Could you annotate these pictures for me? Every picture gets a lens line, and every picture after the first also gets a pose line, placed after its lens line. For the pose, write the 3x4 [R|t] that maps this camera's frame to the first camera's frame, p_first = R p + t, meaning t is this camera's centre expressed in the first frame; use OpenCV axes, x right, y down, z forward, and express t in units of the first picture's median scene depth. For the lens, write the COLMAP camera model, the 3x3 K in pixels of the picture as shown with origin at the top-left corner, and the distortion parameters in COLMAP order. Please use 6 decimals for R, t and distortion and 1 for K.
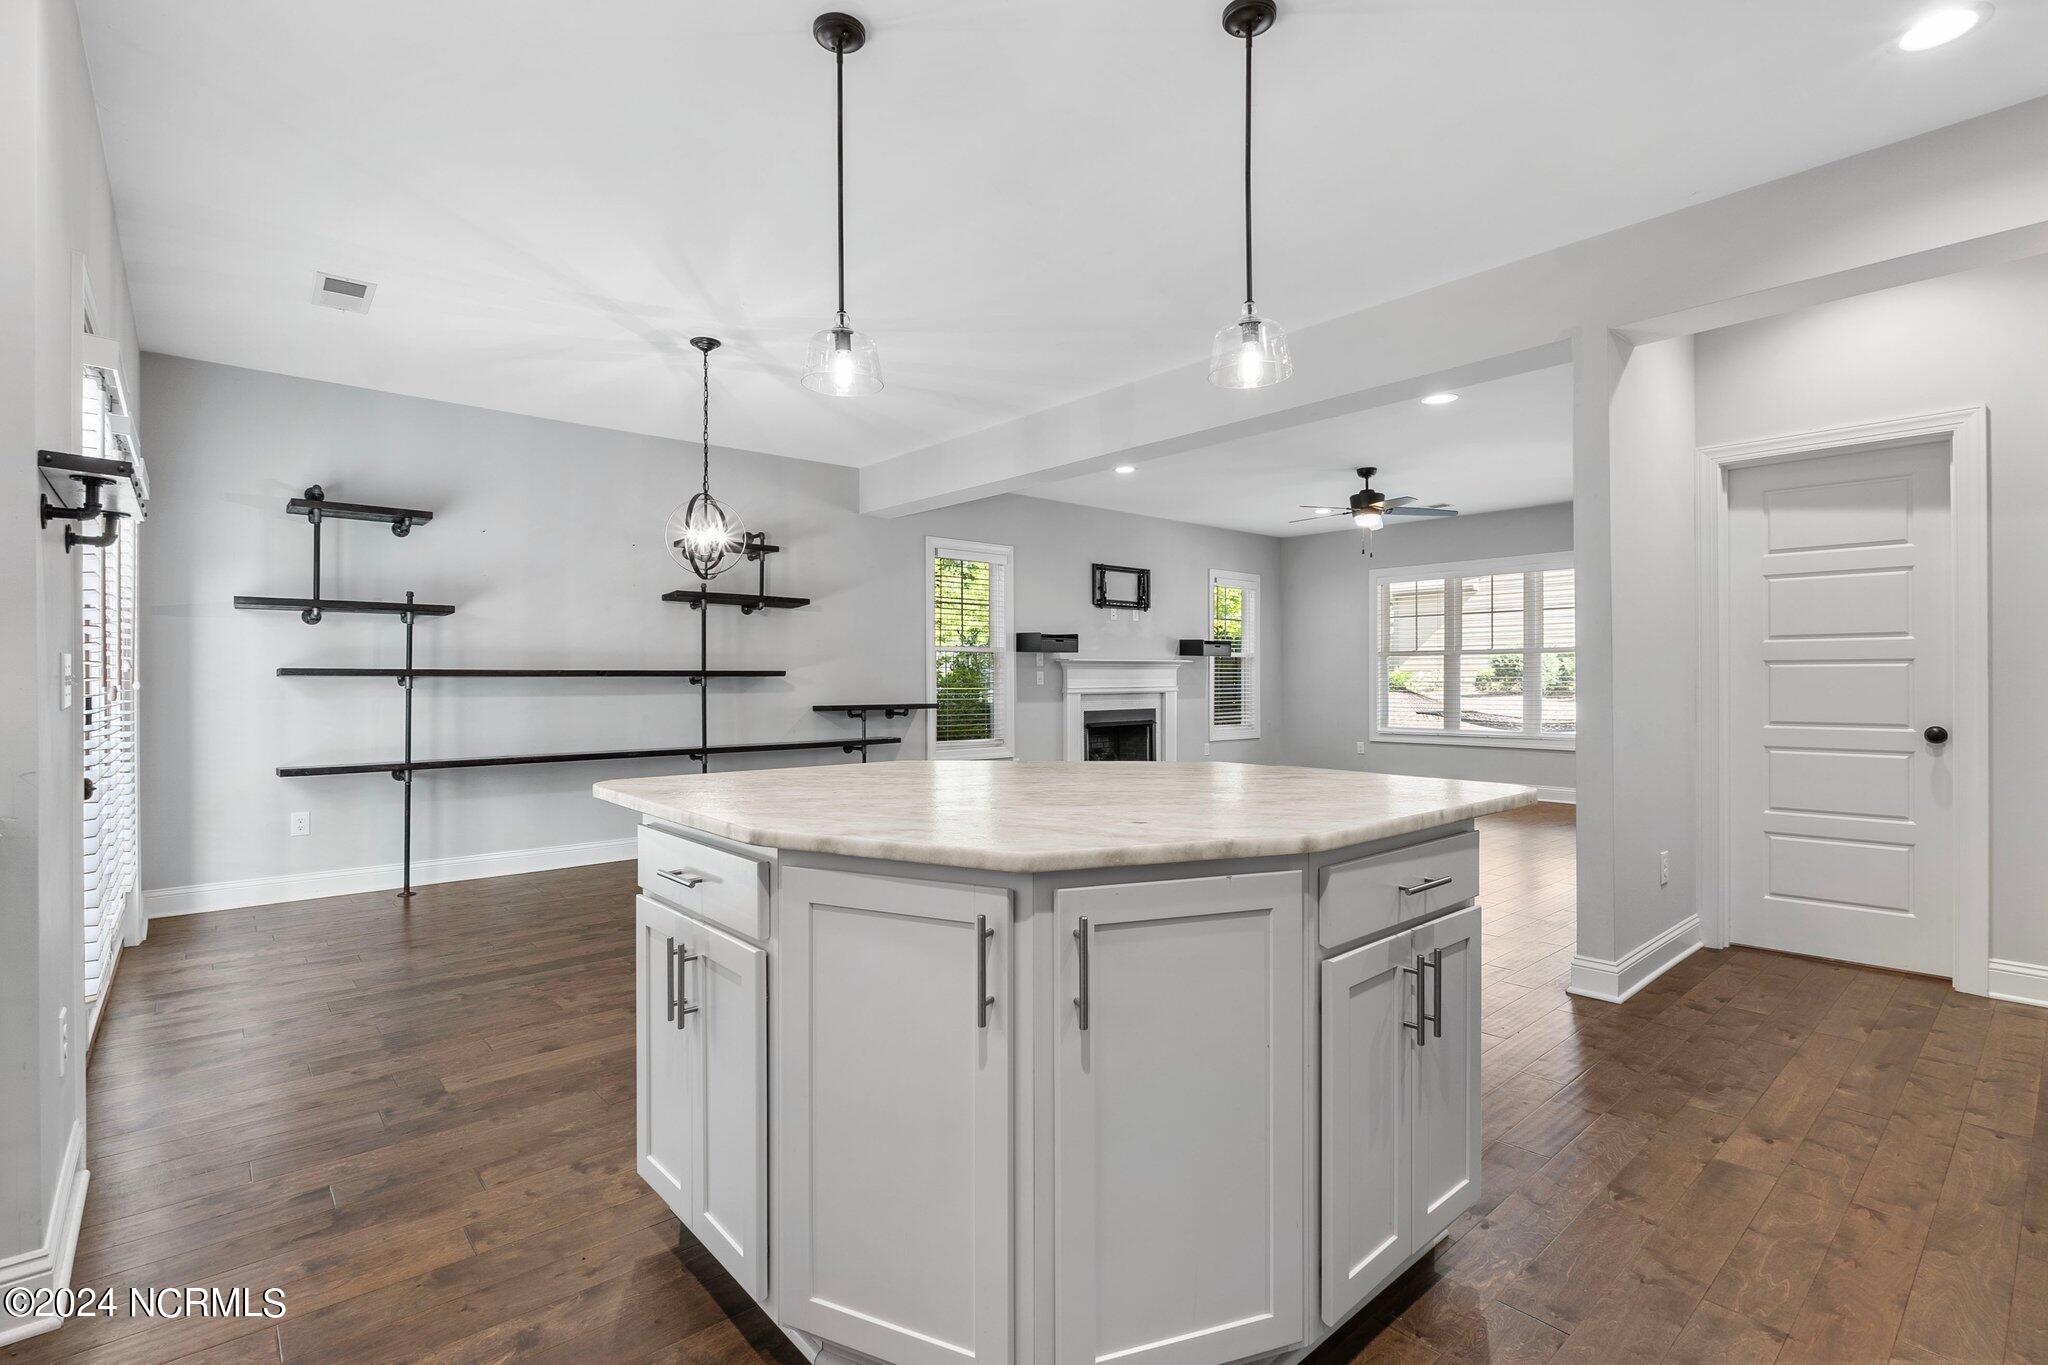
lens RADIAL K [[945.0, 0, 1019.1], [0, 945.0, 676.2], [0, 0, 1]] dist [-0.011074, 0.000500]
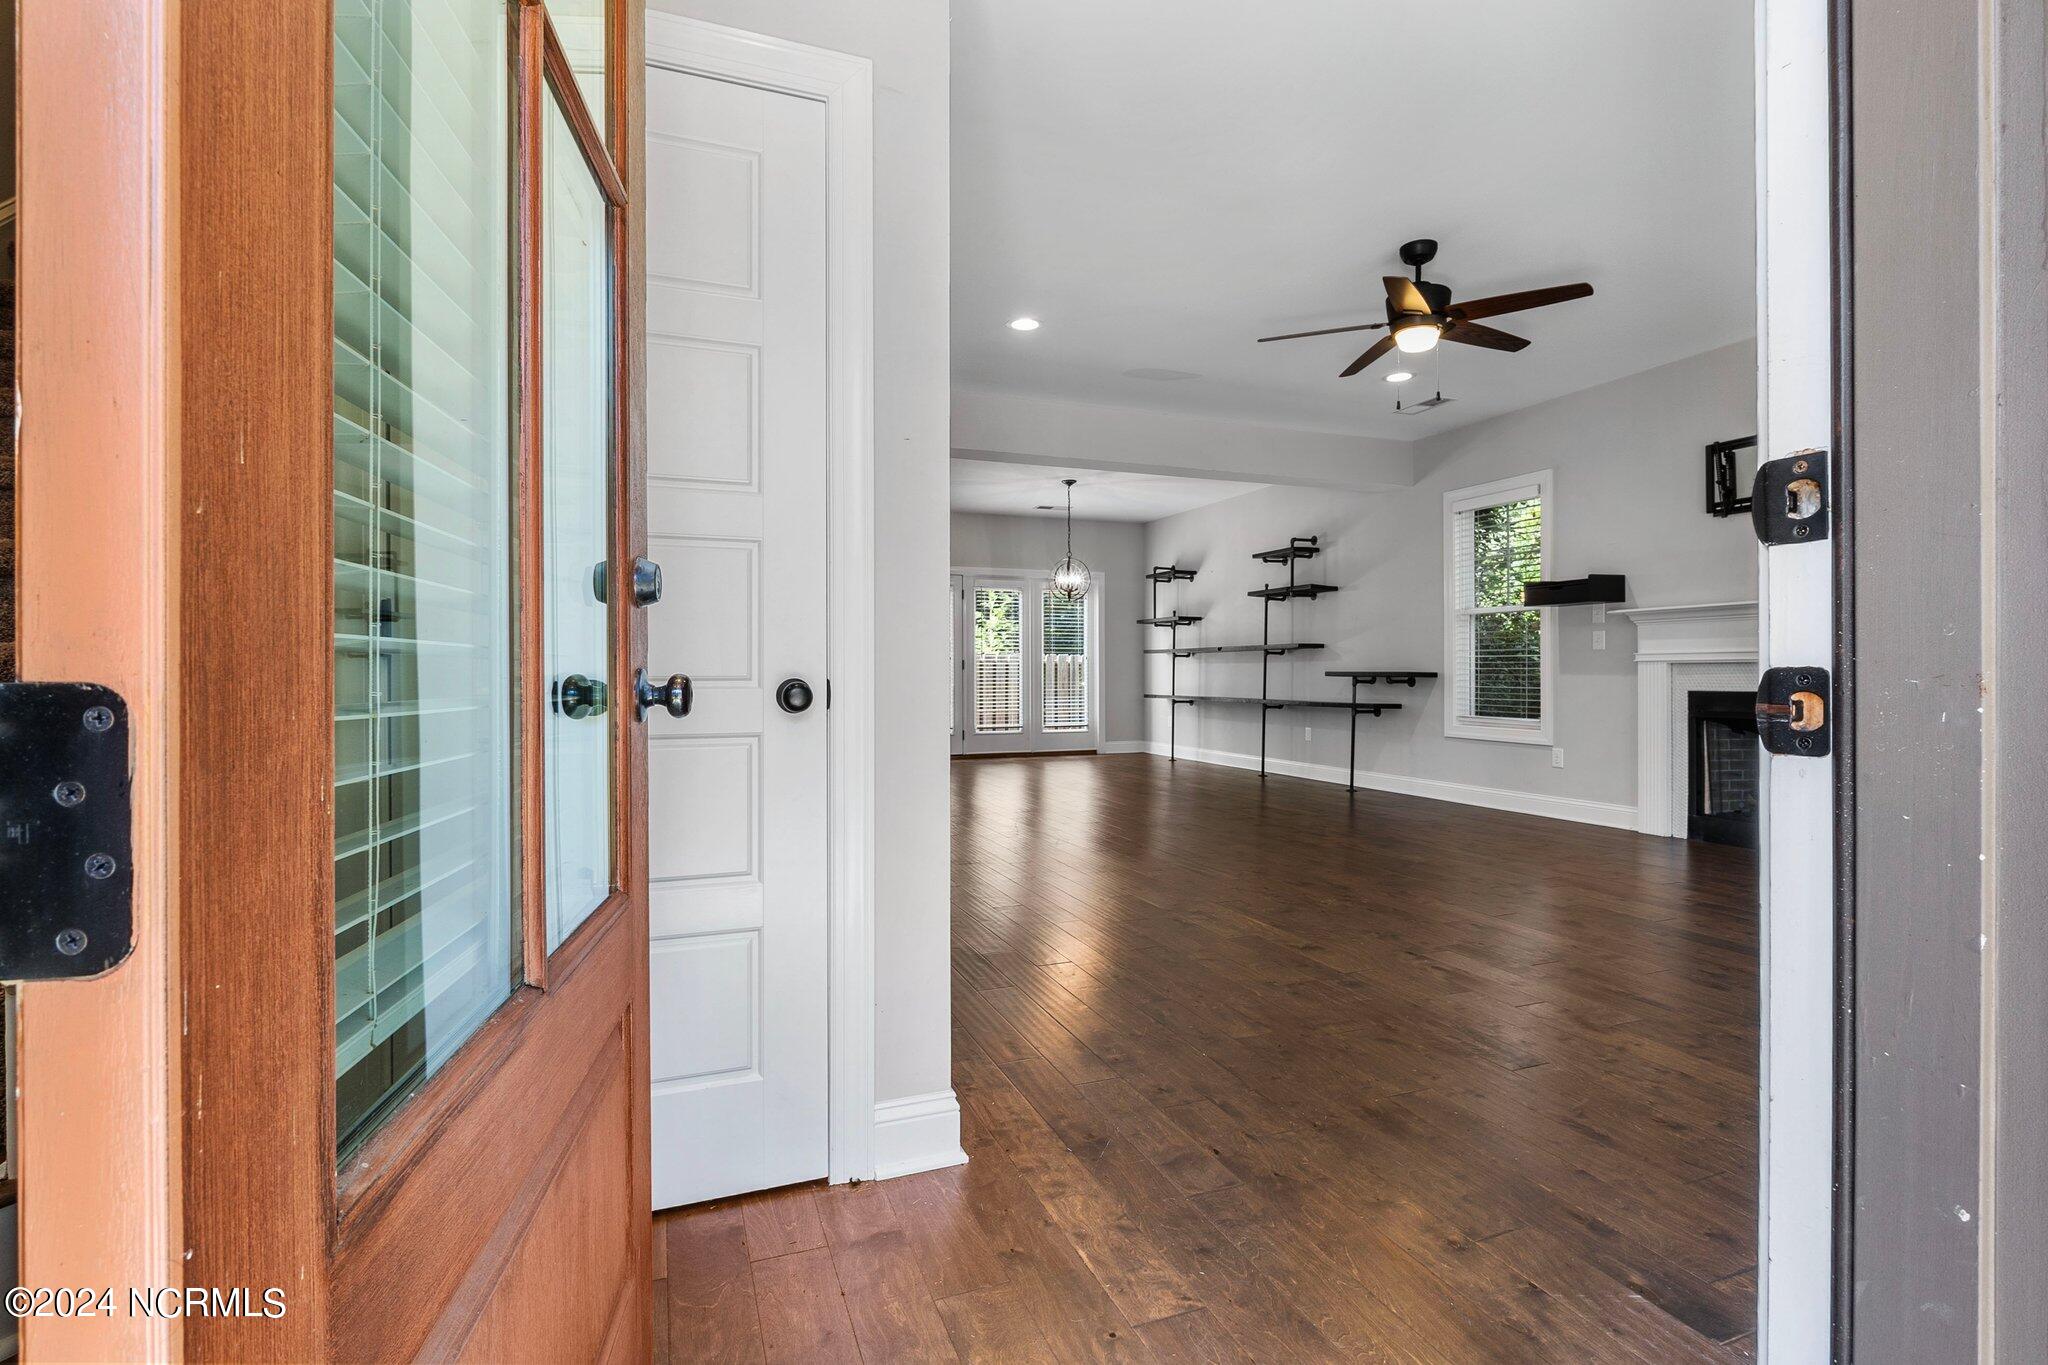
lens RADIAL K [[945.0, 0, 1019.1], [0, 945.0, 676.2], [0, 0, 1]] dist [-0.011074, 0.000500]
pose [[-0.354190, 0.004922, -0.935161, 1.105464], [0.002404, 0.999988, 0.004352, 0.033001], [0.935170, -0.000707, -0.354198, 1.118408]]
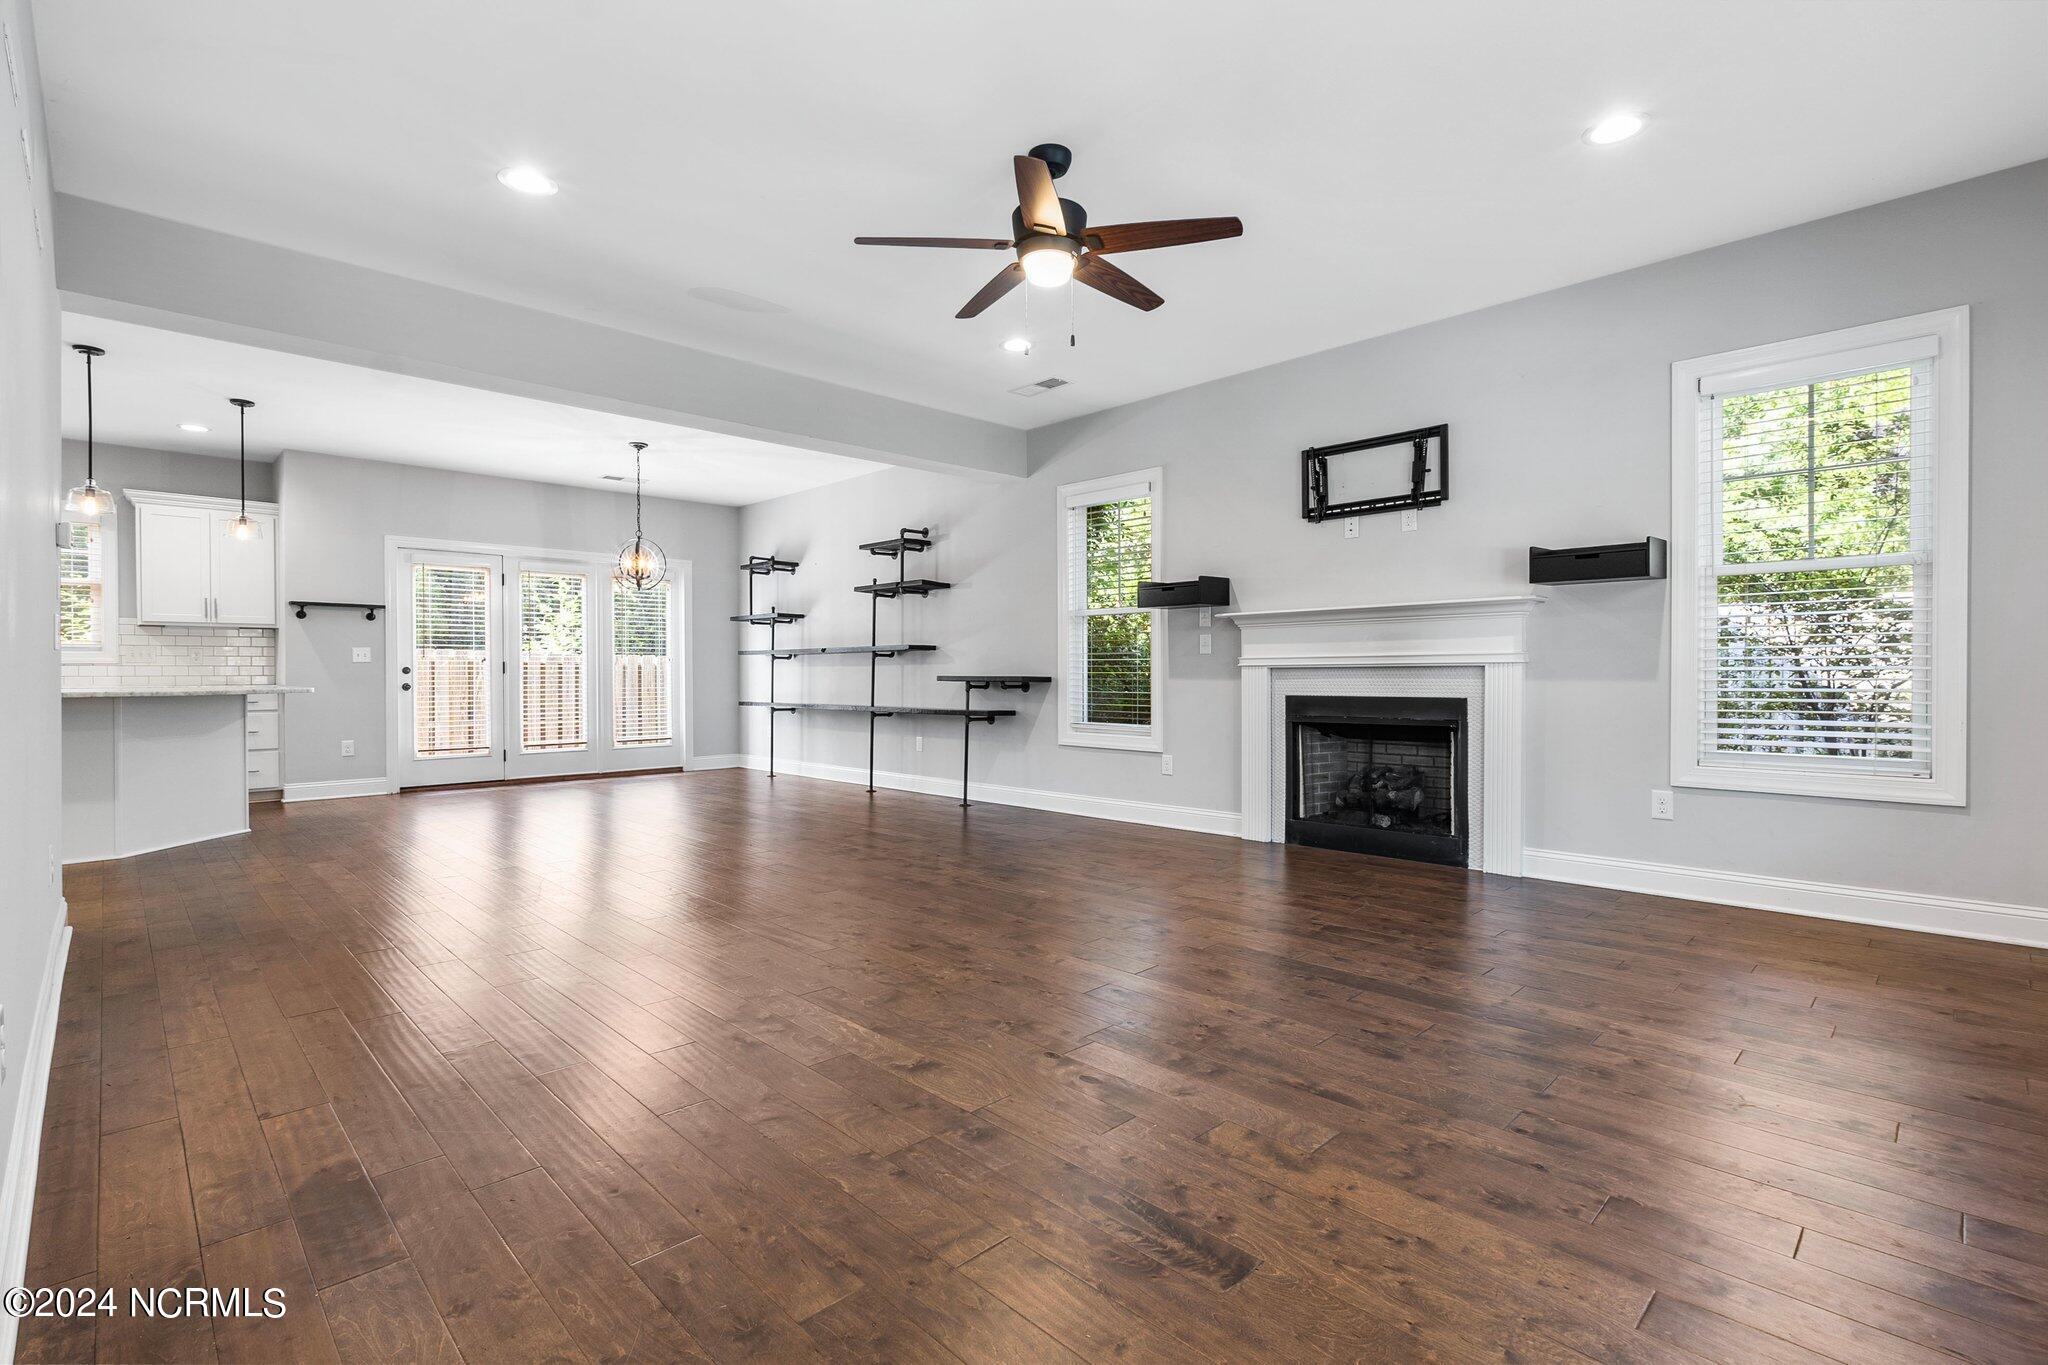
lens RADIAL K [[945.0, 0, 1019.1], [0, 945.0, 676.2], [0, 0, 1]] dist [-0.011074, 0.000500]
pose [[0.039880, 0.003193, -0.999199, 0.937781], [0.003785, 0.999987, 0.003347, 0.030074], [0.999197, -0.003916, 0.039867, 1.108059]]
